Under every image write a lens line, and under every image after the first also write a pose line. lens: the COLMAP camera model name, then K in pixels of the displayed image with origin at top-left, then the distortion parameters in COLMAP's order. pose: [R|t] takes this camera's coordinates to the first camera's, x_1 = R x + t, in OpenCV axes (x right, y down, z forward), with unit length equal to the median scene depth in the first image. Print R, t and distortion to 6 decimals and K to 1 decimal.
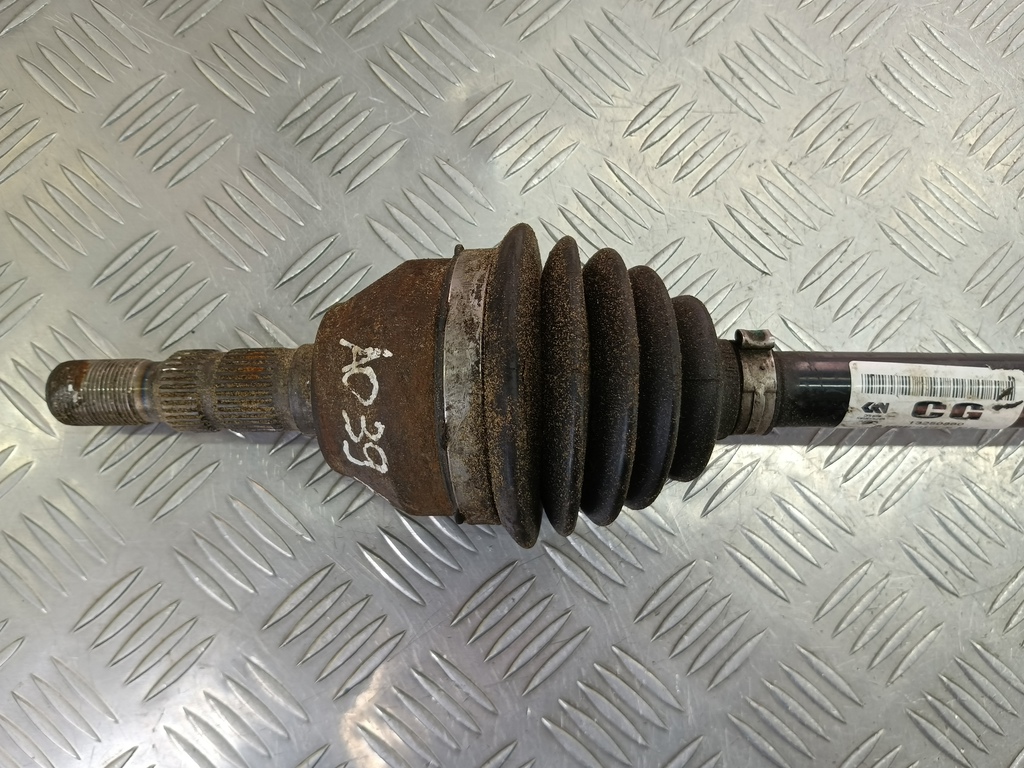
lens RADIAL K [[877.6, 0, 512.0], [0, 877.6, 384.0], [0, 0, 1]] dist [0.115461, -0.255727]
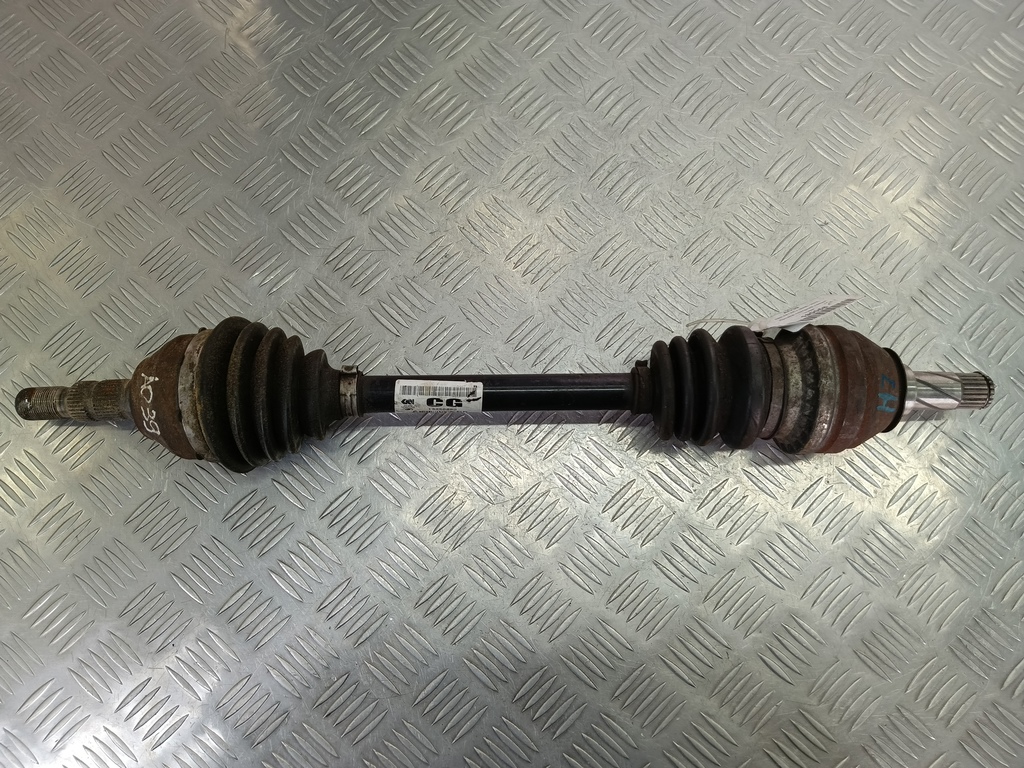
lens RADIAL K [[877.6, 0, 512.0], [0, 877.6, 384.0], [0, 0, 1]] dist [0.115461, -0.255727]
pose [[0.998800, -0.020070, -0.044668, 0.718477], [0.017801, 0.998559, -0.050629, 0.090171], [0.045620, 0.049773, 0.997718, -0.998496]]
